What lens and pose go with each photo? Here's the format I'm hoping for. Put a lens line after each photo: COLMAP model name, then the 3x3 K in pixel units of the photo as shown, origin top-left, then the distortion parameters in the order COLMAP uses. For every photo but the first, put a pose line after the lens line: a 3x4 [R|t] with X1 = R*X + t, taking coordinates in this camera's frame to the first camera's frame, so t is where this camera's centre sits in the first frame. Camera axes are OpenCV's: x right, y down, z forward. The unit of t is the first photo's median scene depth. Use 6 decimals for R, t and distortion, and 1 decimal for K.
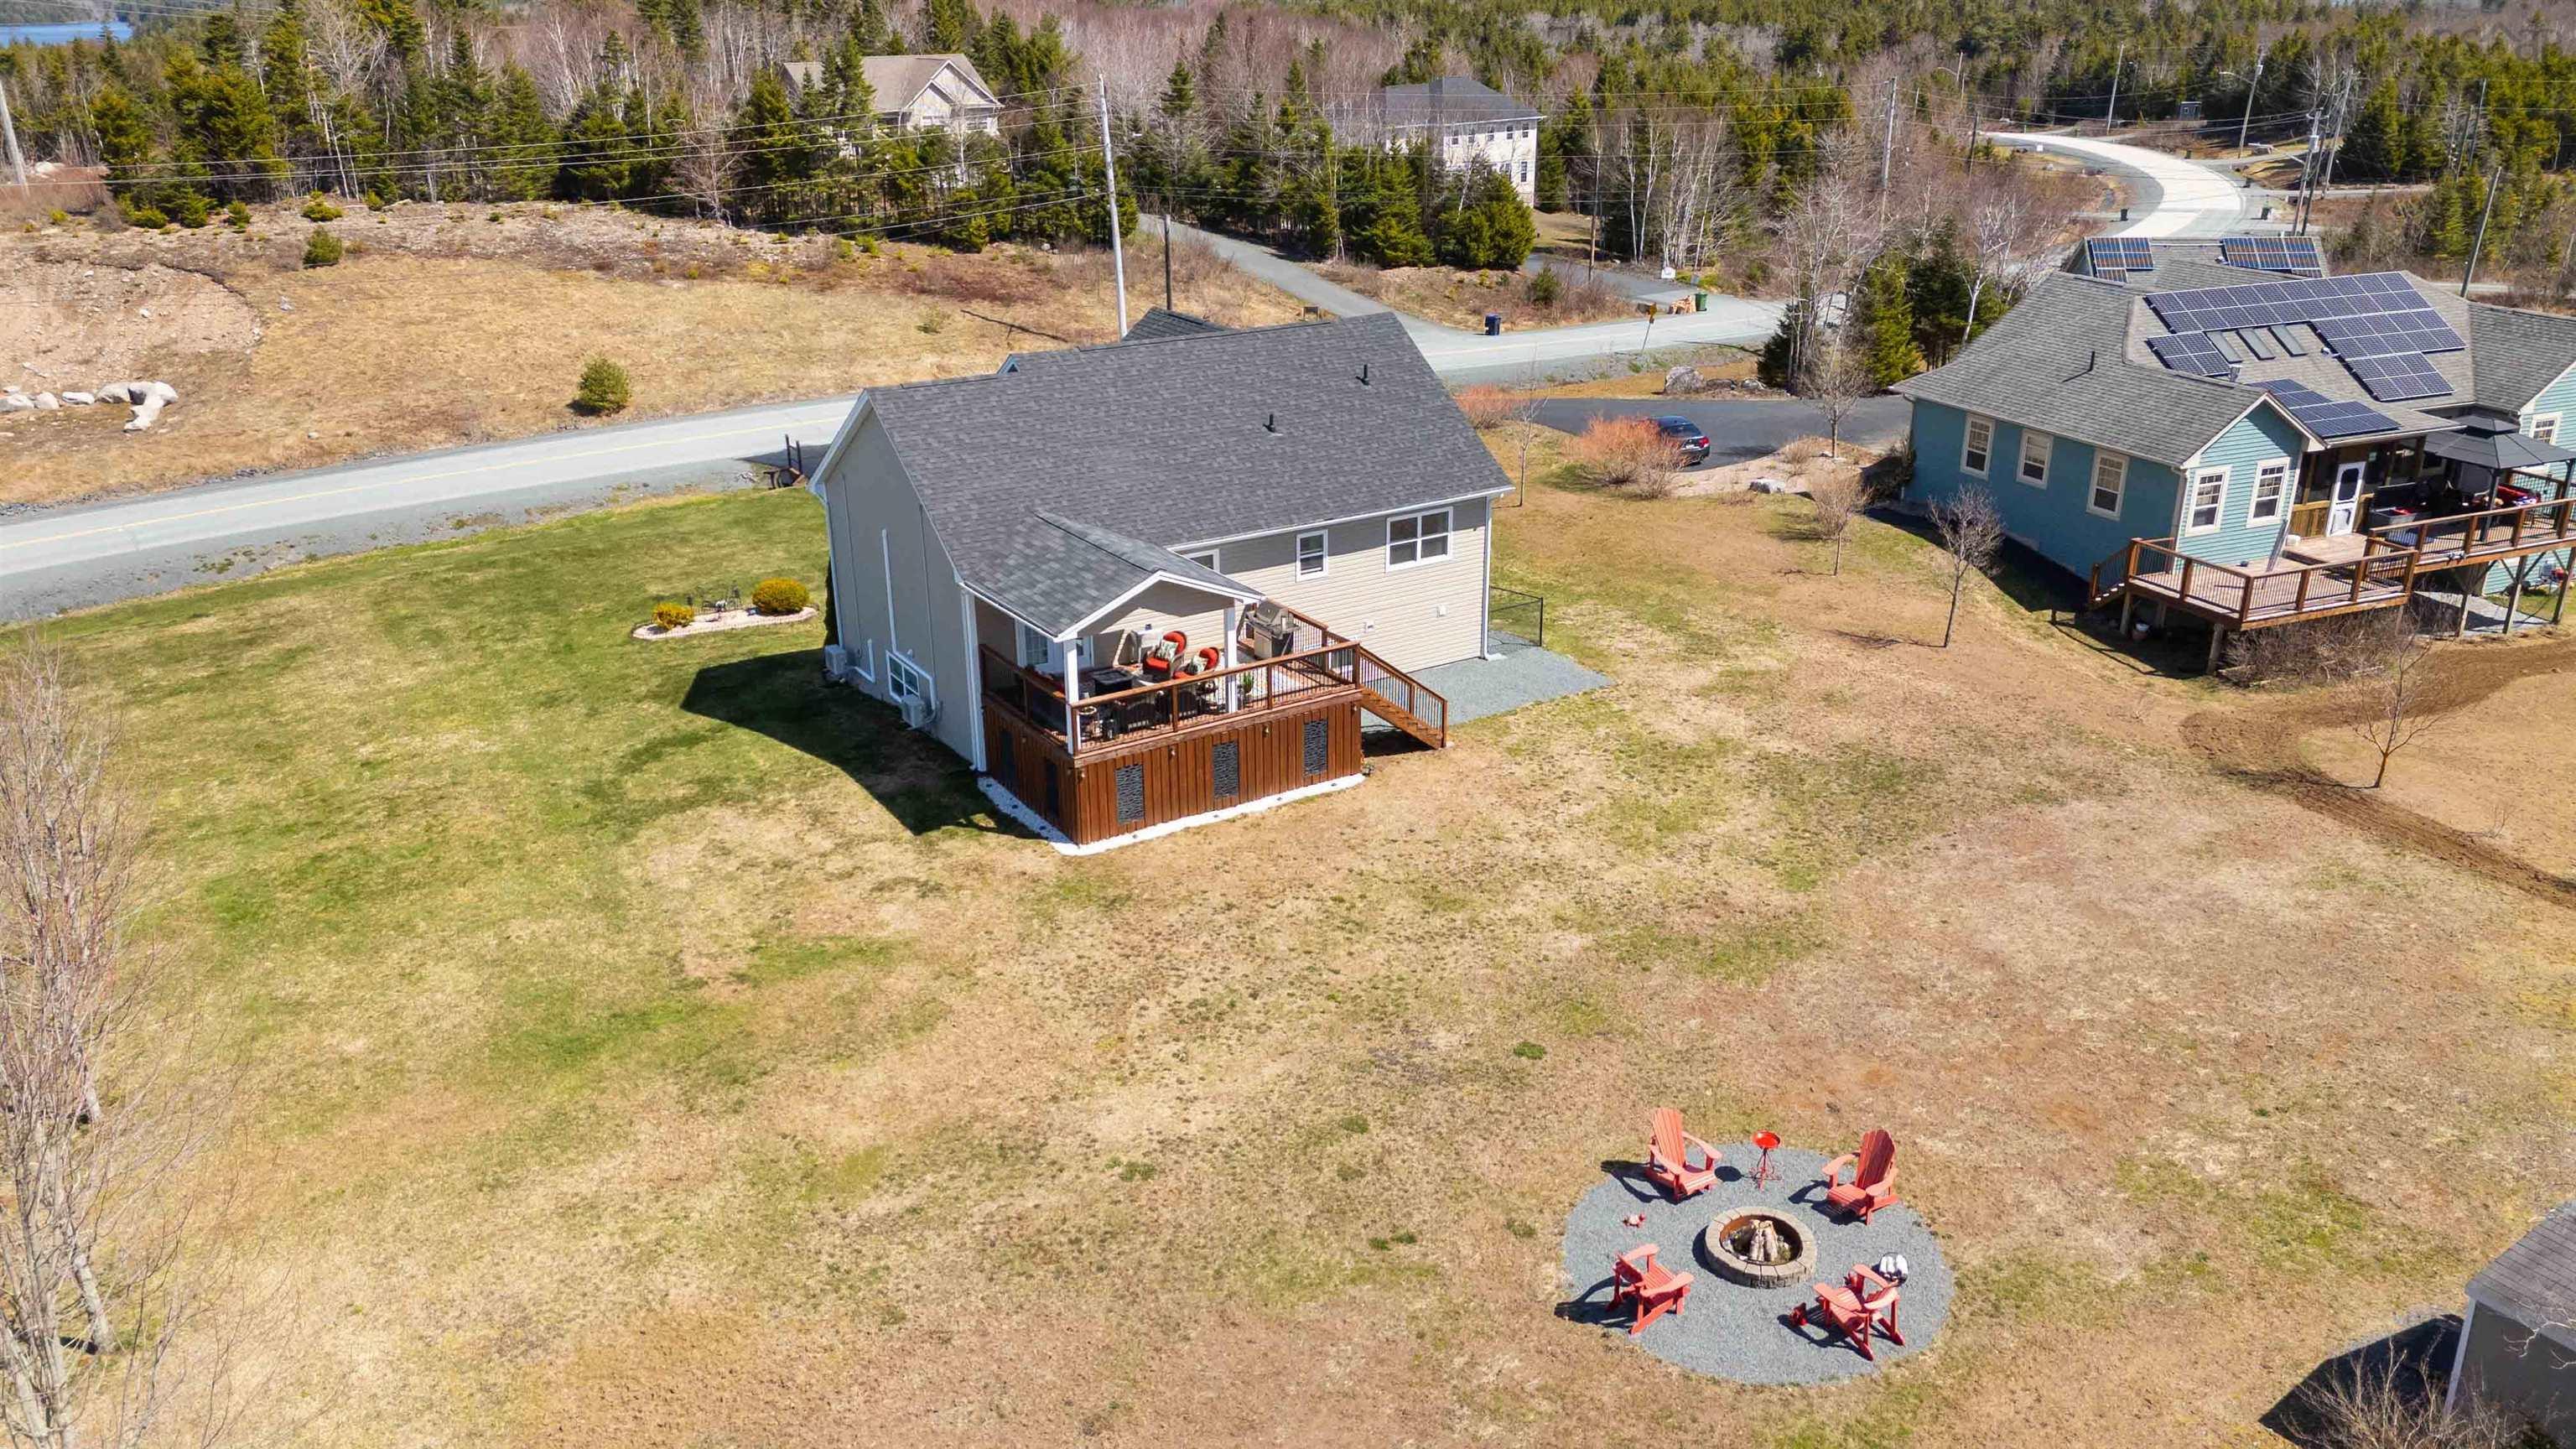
lens RADIAL K [[1885.8, 0, 1292.6], [0, 1885.8, 734.6], [0, 0, 1]] dist [0.079021, -0.069097]
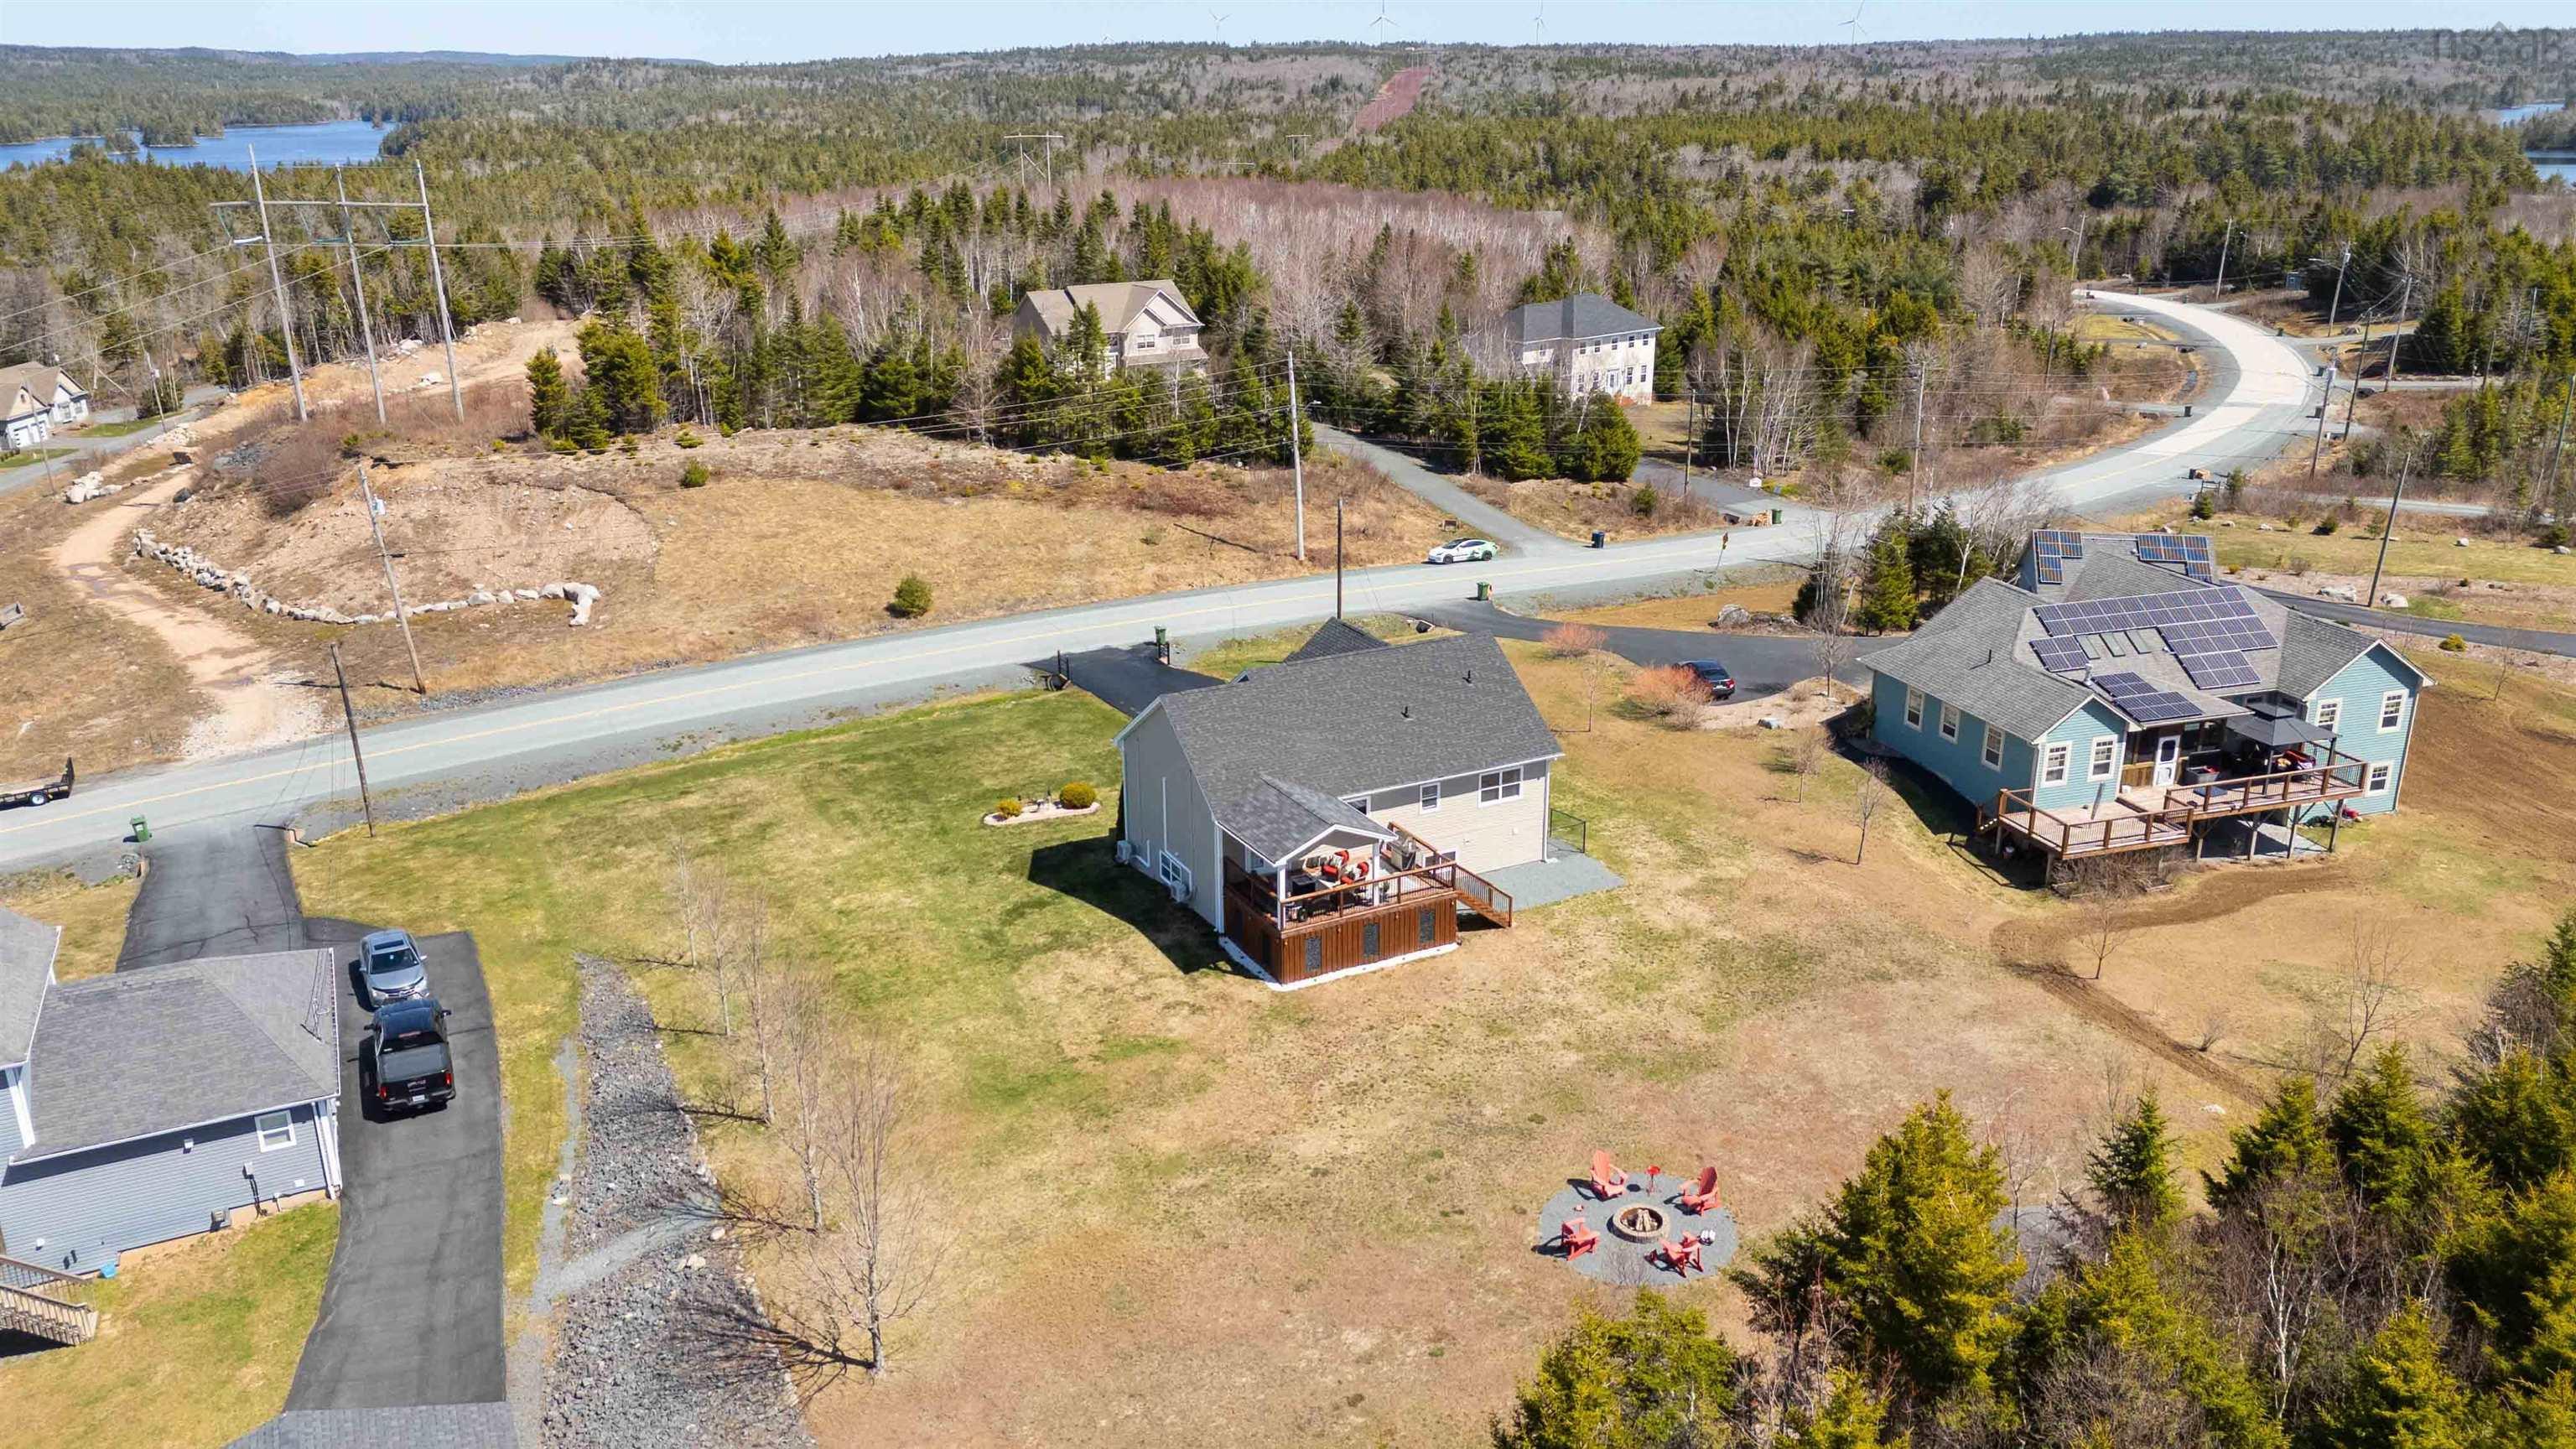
lens RADIAL K [[1885.8, 0, 1285.5], [0, 1885.8, 708.7], [0, 0, 1]] dist [0.079021, -0.069097]
pose [[0.996224, 0.025165, -0.083094, 0.014590], [-0.029742, 0.998081, -0.054310, -0.062369], [0.081567, 0.056576, 0.995061, -0.444769]]
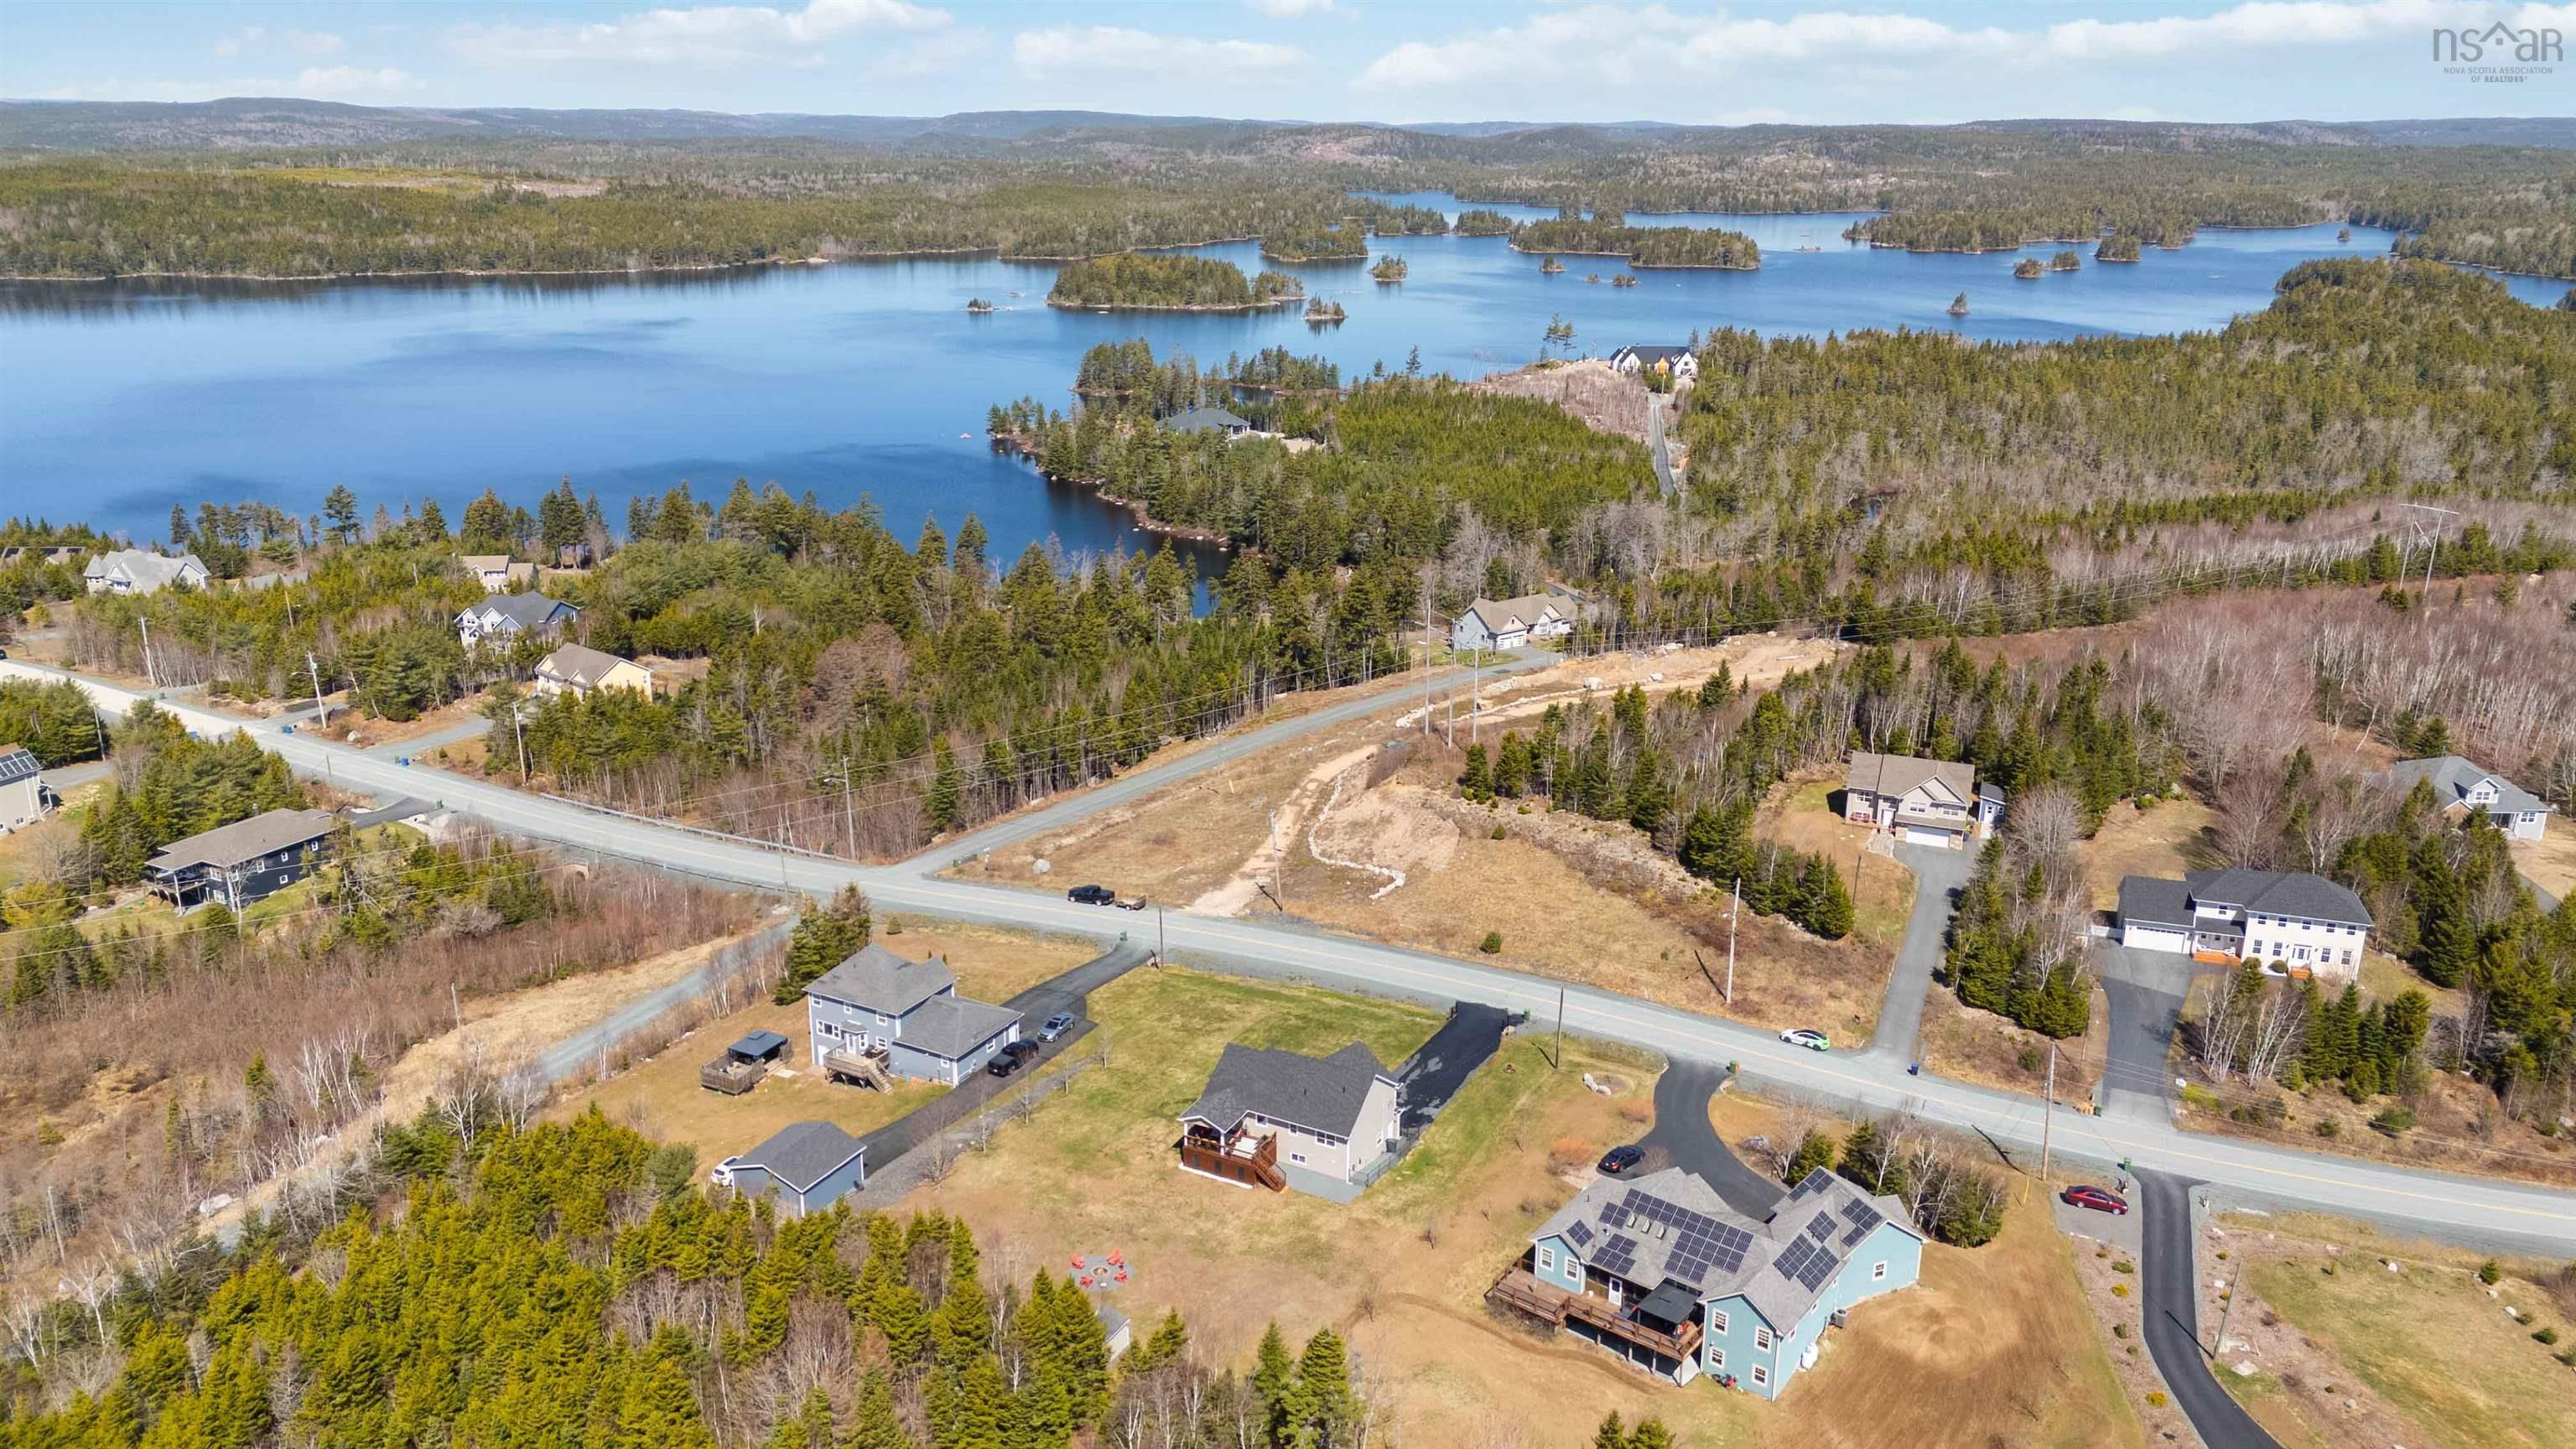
lens RADIAL K [[1885.8, 0, 1279.1], [0, 1885.8, 716.6], [0, 0, 1]] dist [0.079021, -0.069097]
pose [[0.500175, 0.265969, -0.824066, 2.182775], [-0.333893, 0.937307, 0.099858, -0.934189], [0.798962, 0.225204, 0.557623, -0.958090]]
